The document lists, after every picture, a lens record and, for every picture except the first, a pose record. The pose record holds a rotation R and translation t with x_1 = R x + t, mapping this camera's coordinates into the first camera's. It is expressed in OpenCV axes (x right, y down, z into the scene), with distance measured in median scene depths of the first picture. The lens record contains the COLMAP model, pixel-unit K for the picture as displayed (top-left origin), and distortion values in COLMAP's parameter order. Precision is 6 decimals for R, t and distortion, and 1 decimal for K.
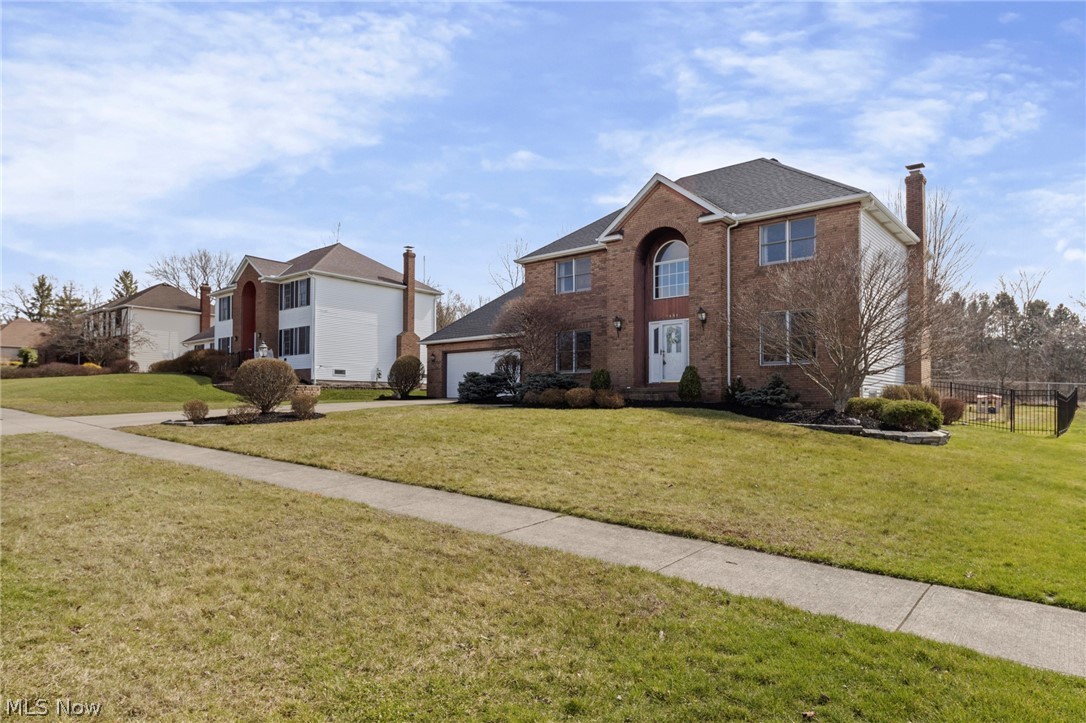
lens RADIAL K [[641.8, 0, 542.9], [0, 641.8, 393.6], [0, 0, 1]] dist [0.000426, -0.000352]
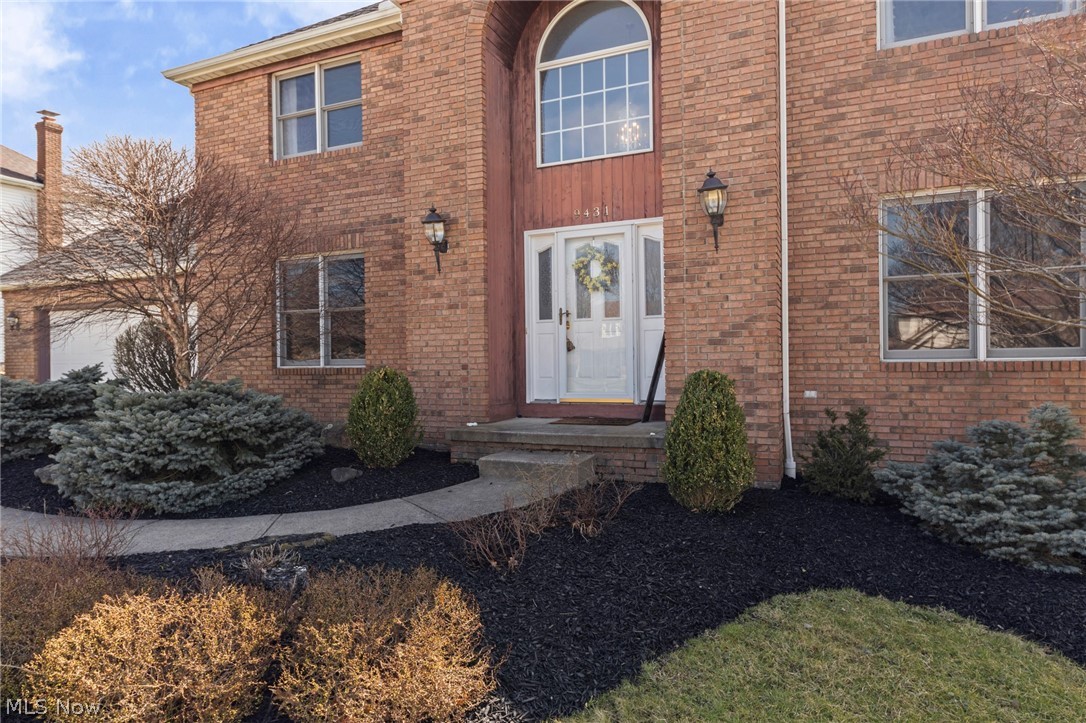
lens RADIAL K [[654.3, 0, 543.0], [0, 654.3, 361.5], [0, 0, 1]] dist [0.007202, -0.000509]
pose [[0.962533, -0.015170, 0.270740, 0.076455], [0.010014, 0.999741, 0.020416, -0.046850], [-0.270980, -0.016940, 0.962436, 0.653246]]
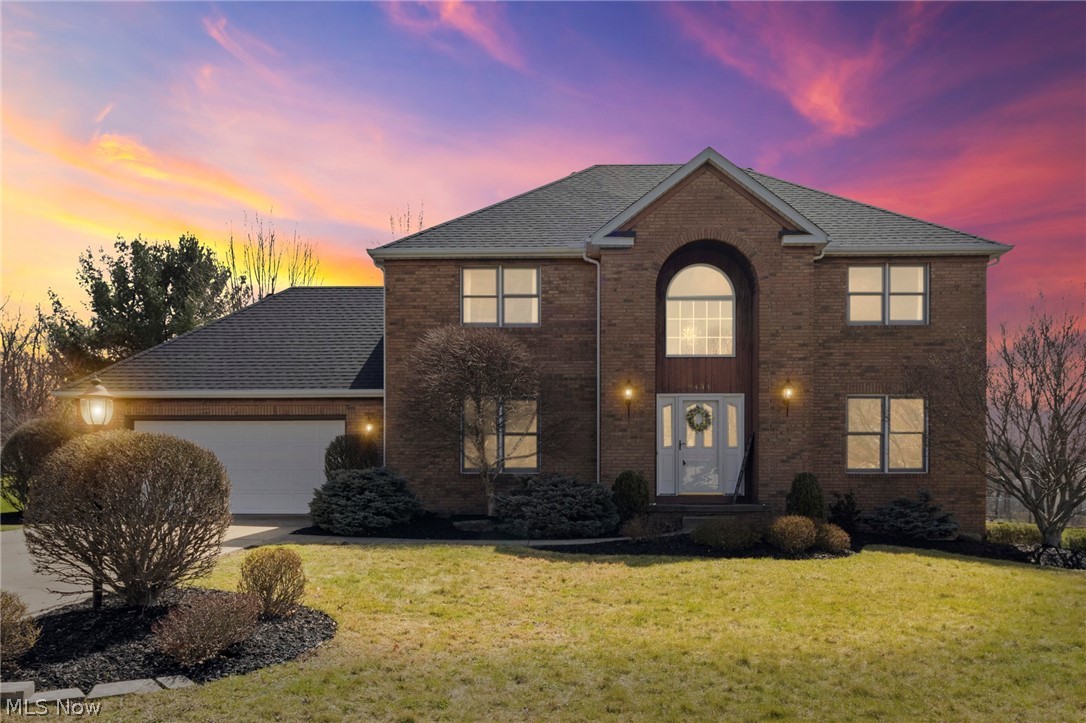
lens RADIAL K [[841.5, 0, 542.4], [0, 841.5, 503.5], [0, 0, 1]] dist [-0.002410, 0.003122]
pose [[0.787279, -0.005602, 0.616571, -0.410117], [-0.010883, 0.999677, 0.022978, -0.025908], [-0.616501, -0.024801, 0.786964, 0.448098]]
